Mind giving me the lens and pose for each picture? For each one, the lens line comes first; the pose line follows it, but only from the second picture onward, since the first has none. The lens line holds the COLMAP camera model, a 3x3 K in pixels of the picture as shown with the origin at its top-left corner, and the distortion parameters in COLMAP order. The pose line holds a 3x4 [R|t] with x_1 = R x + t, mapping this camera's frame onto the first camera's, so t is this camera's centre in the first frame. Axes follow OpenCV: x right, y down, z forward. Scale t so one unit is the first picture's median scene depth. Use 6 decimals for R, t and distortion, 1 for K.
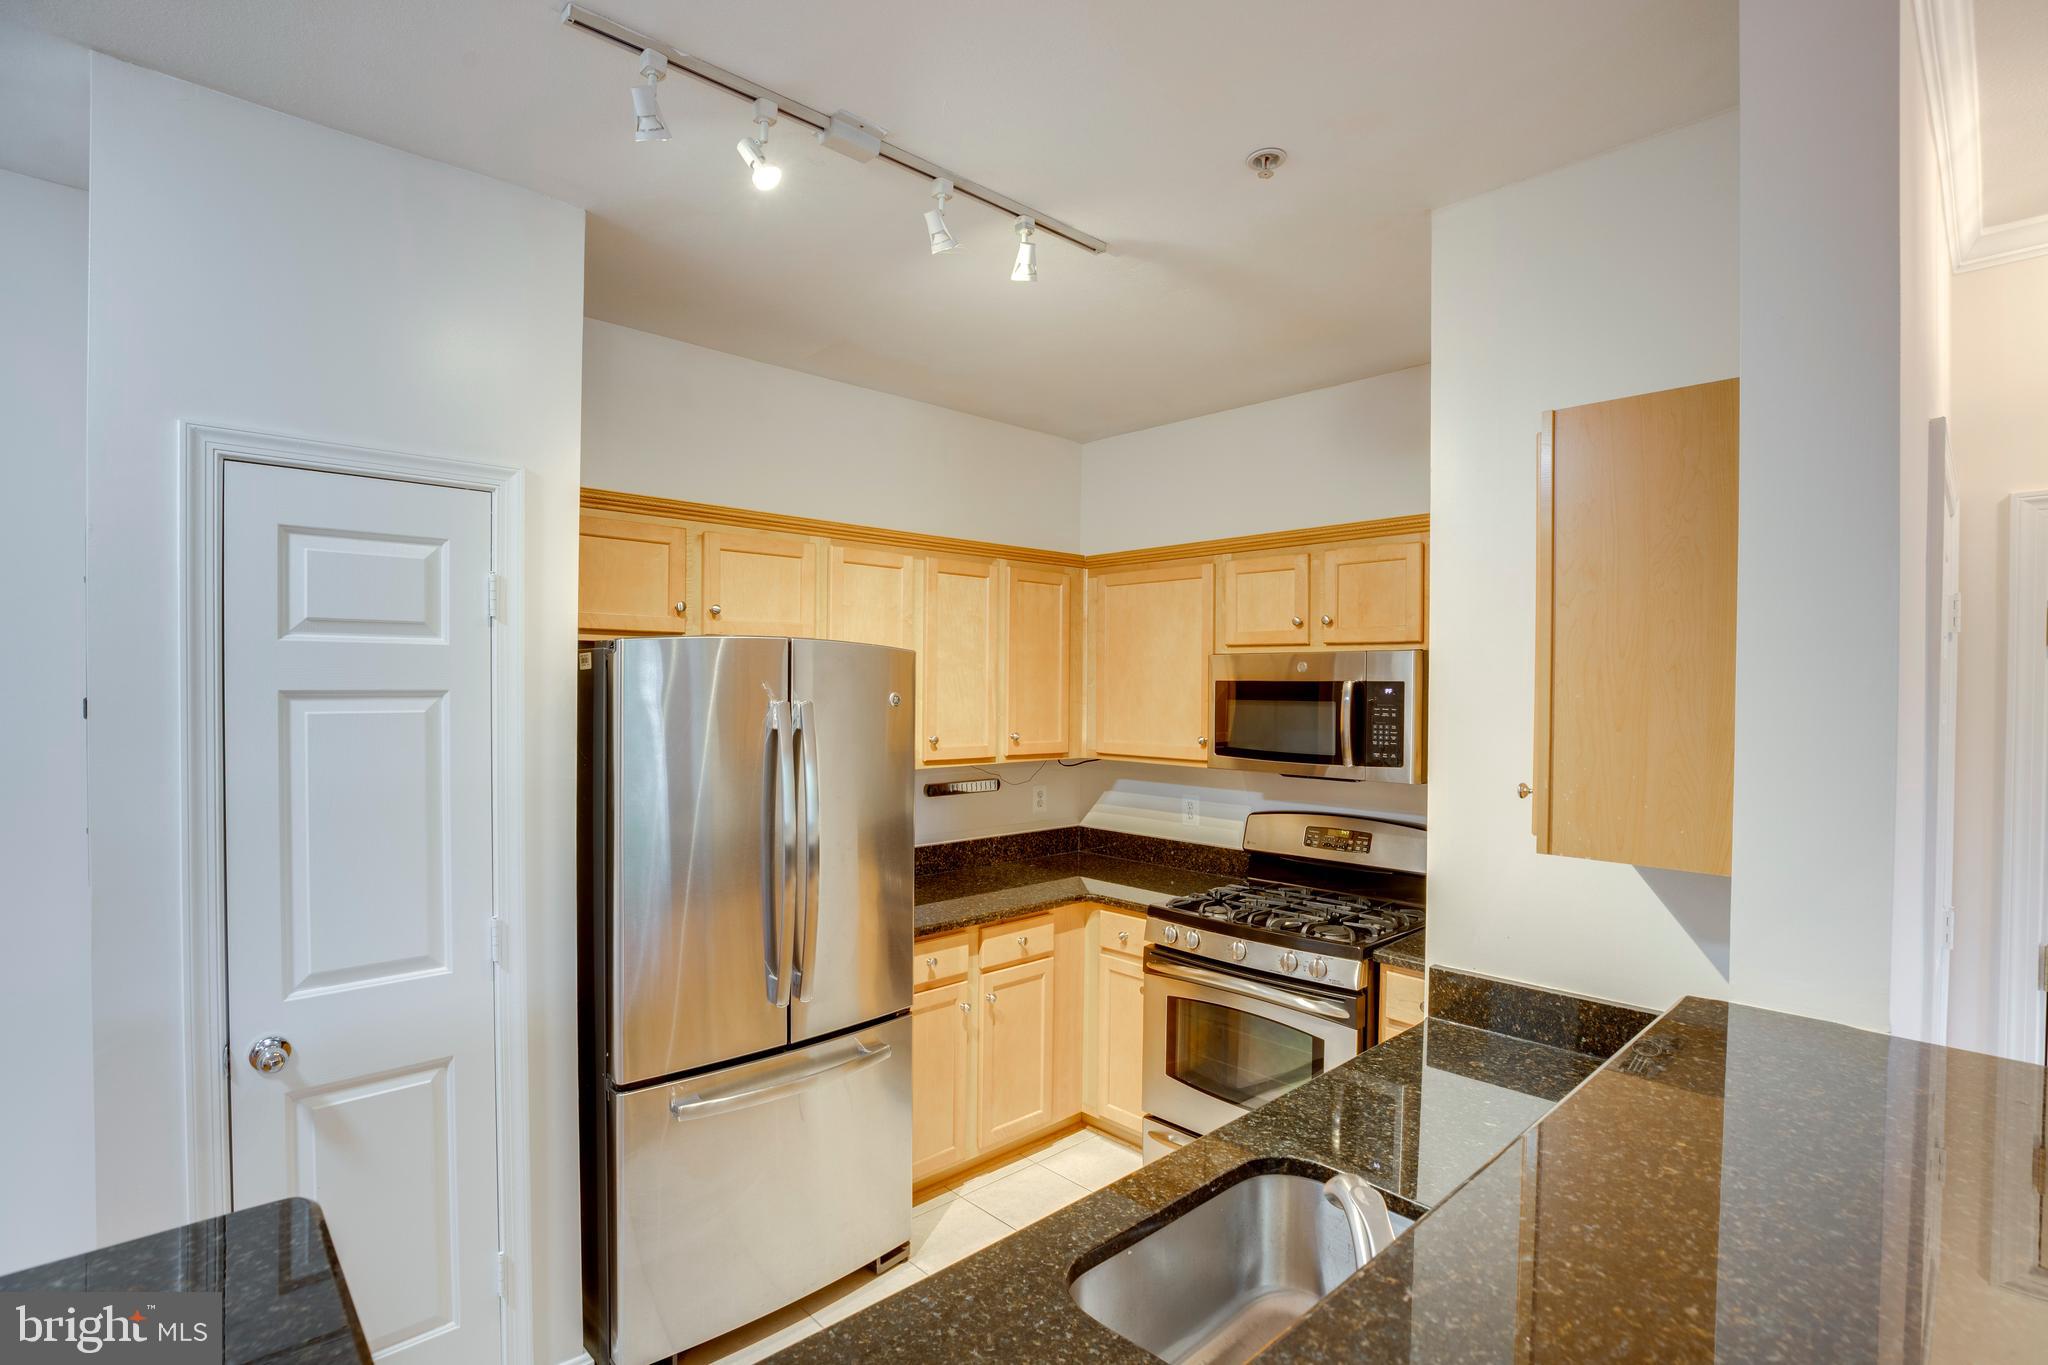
lens RADIAL K [[967.9, 0, 1039.6], [0, 967.9, 697.5], [0, 0, 1]] dist [-0.046027, 0.013921]
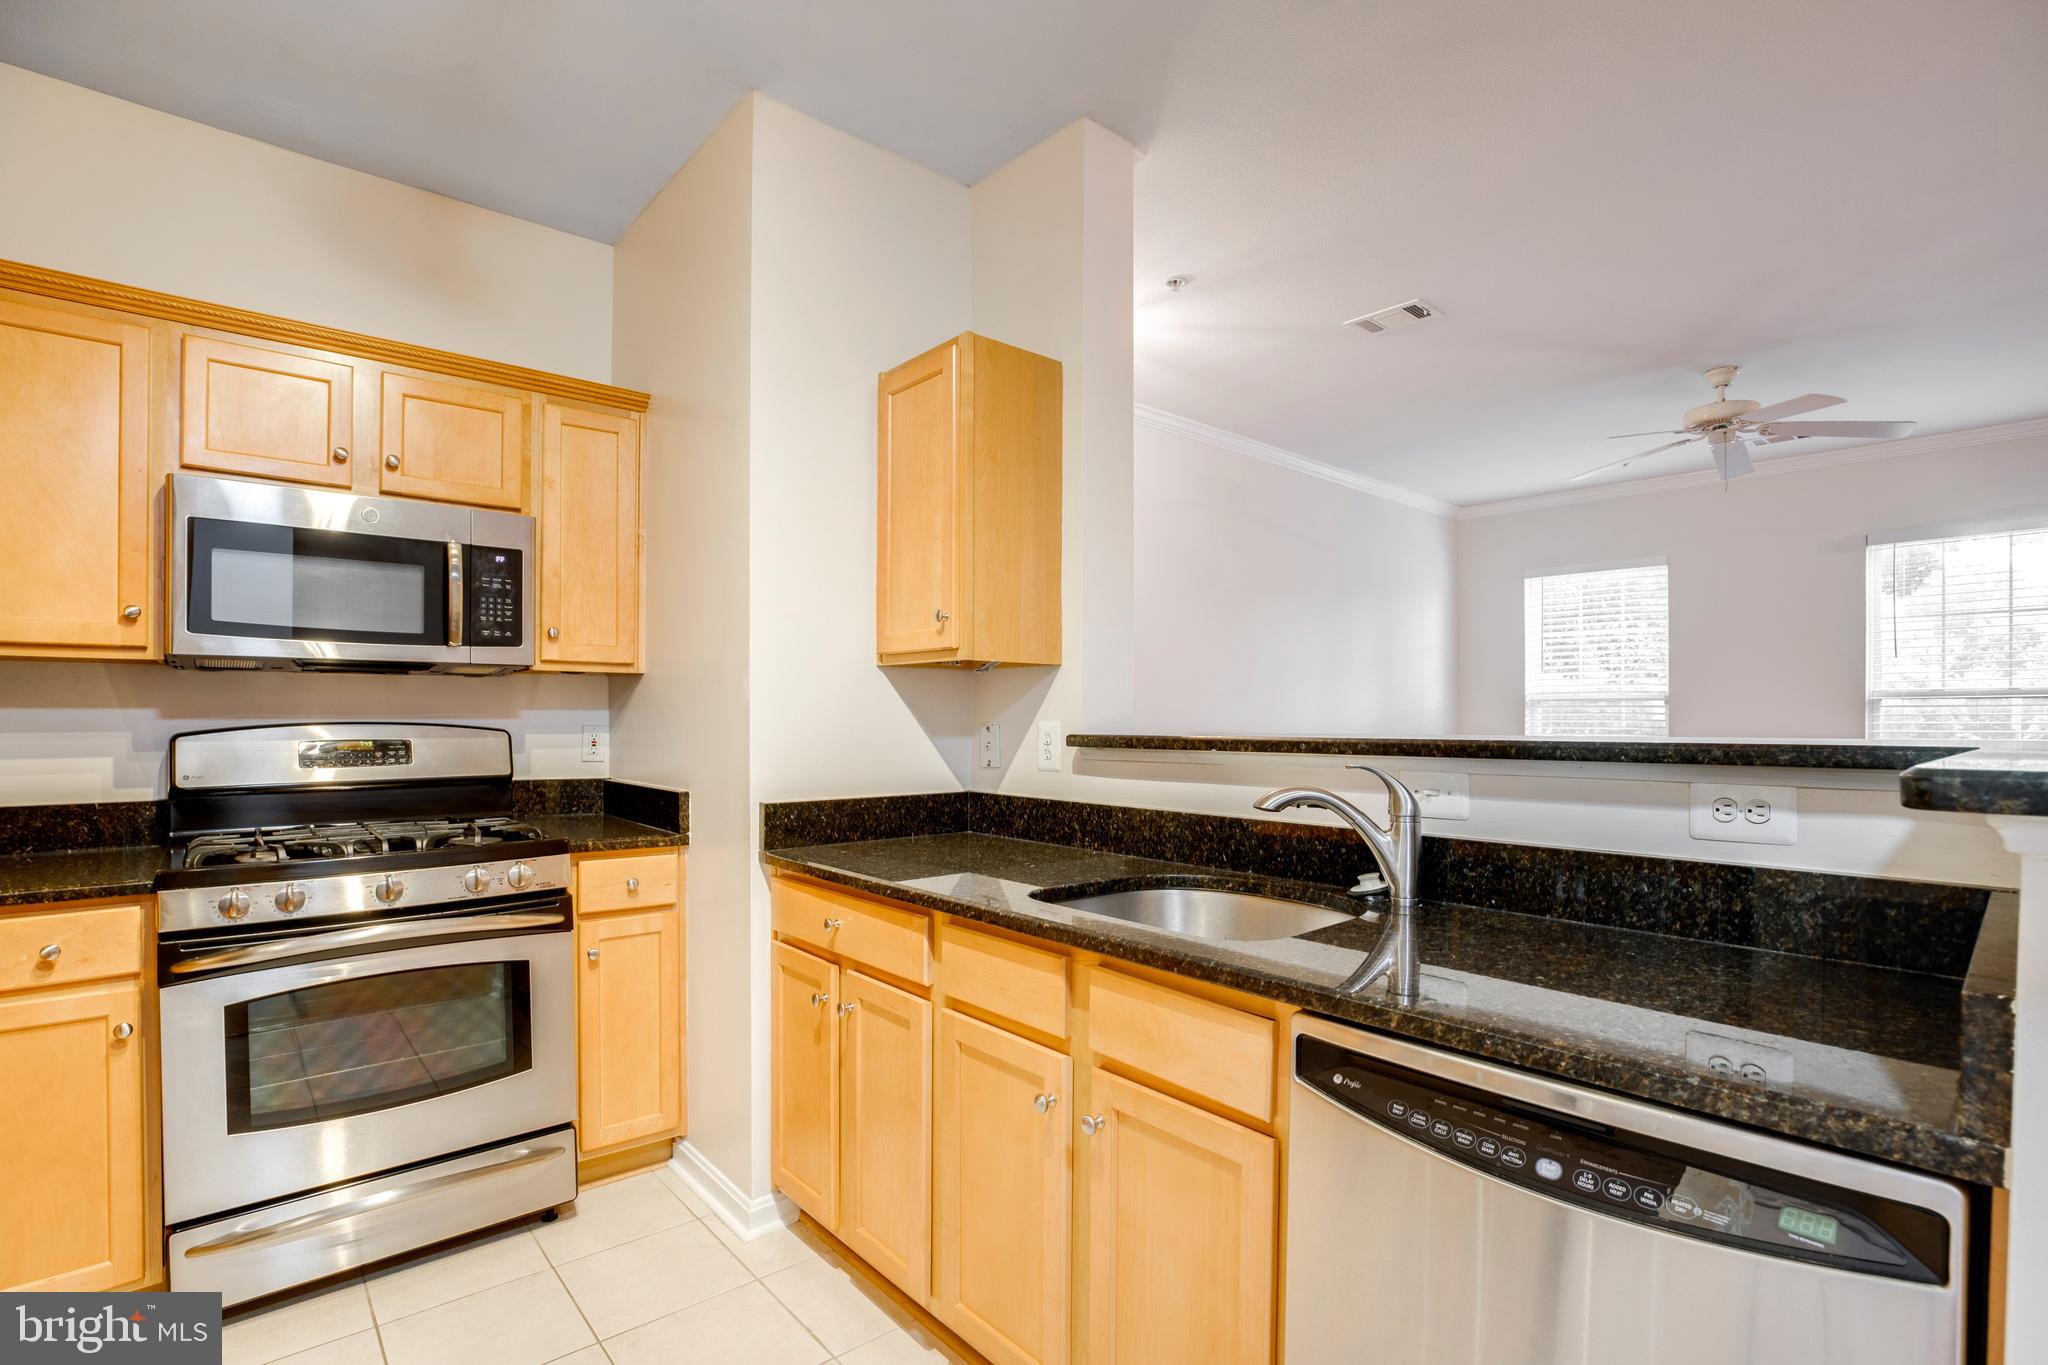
lens RADIAL K [[954.6, 0, 1020.3], [0, 954.6, 714.8], [0, 0, 1]] dist [-0.044198, 0.011874]
pose [[0.051975, -0.006456, 0.998628, -0.456322], [0.011168, 0.999920, 0.005883, 0.132562], [-0.998586, 0.010847, 0.052043, 0.484968]]
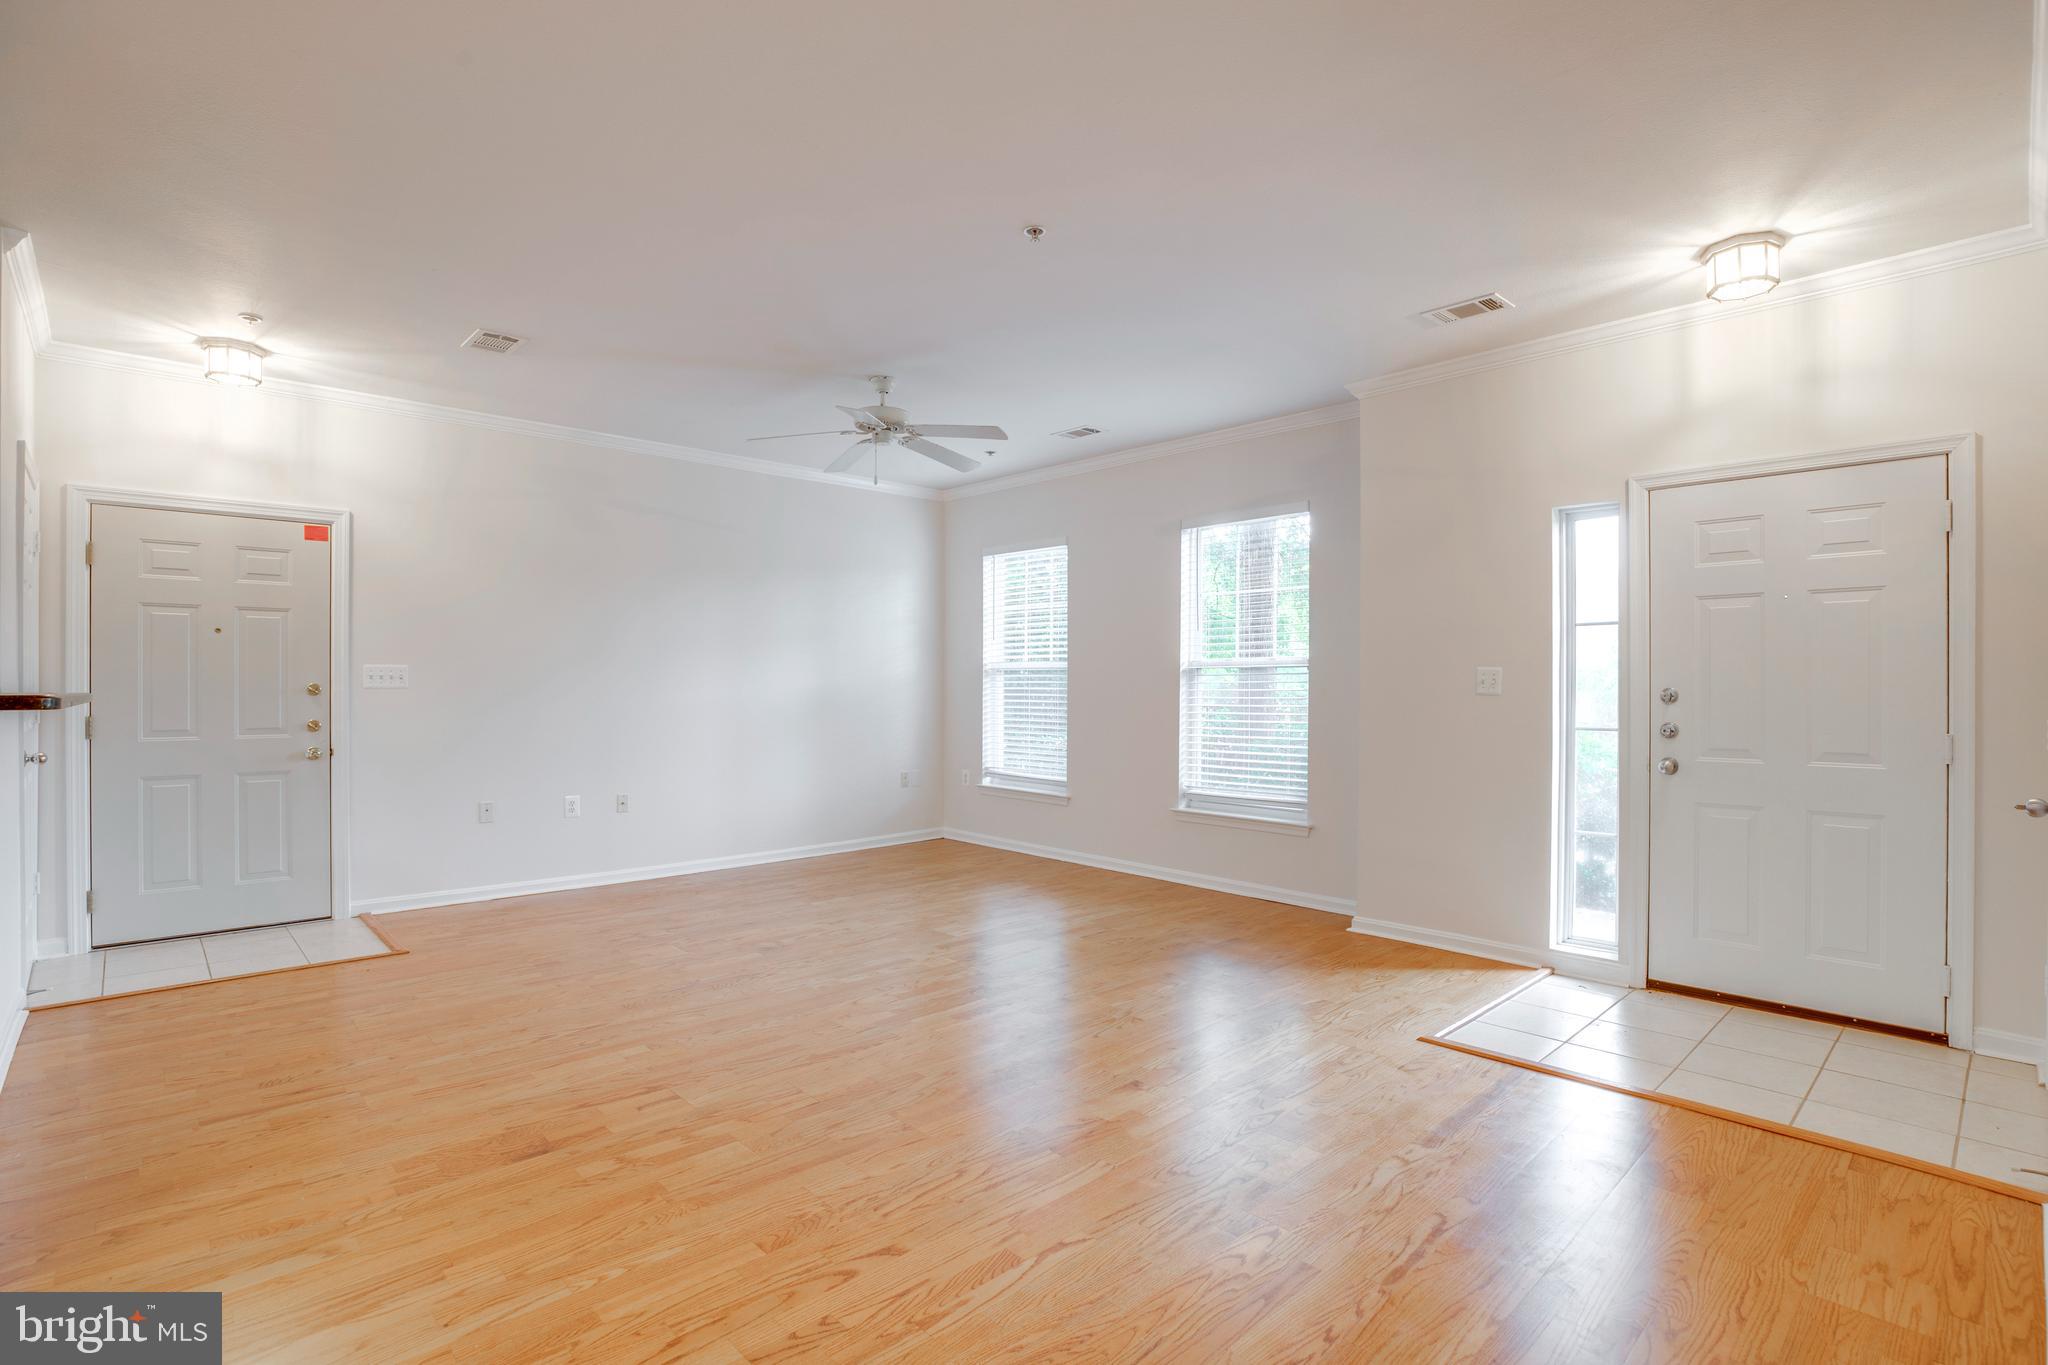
lens RADIAL K [[974.9, 0, 1026.8], [0, 974.9, 685.3], [0, 0, 1]] dist [-0.047704, 0.014781]
pose [[0.007306, -0.008329, 0.999939, -0.659109], [0.008379, 0.999931, 0.008268, 0.147237], [-0.999938, 0.008318, 0.007375, -0.732831]]
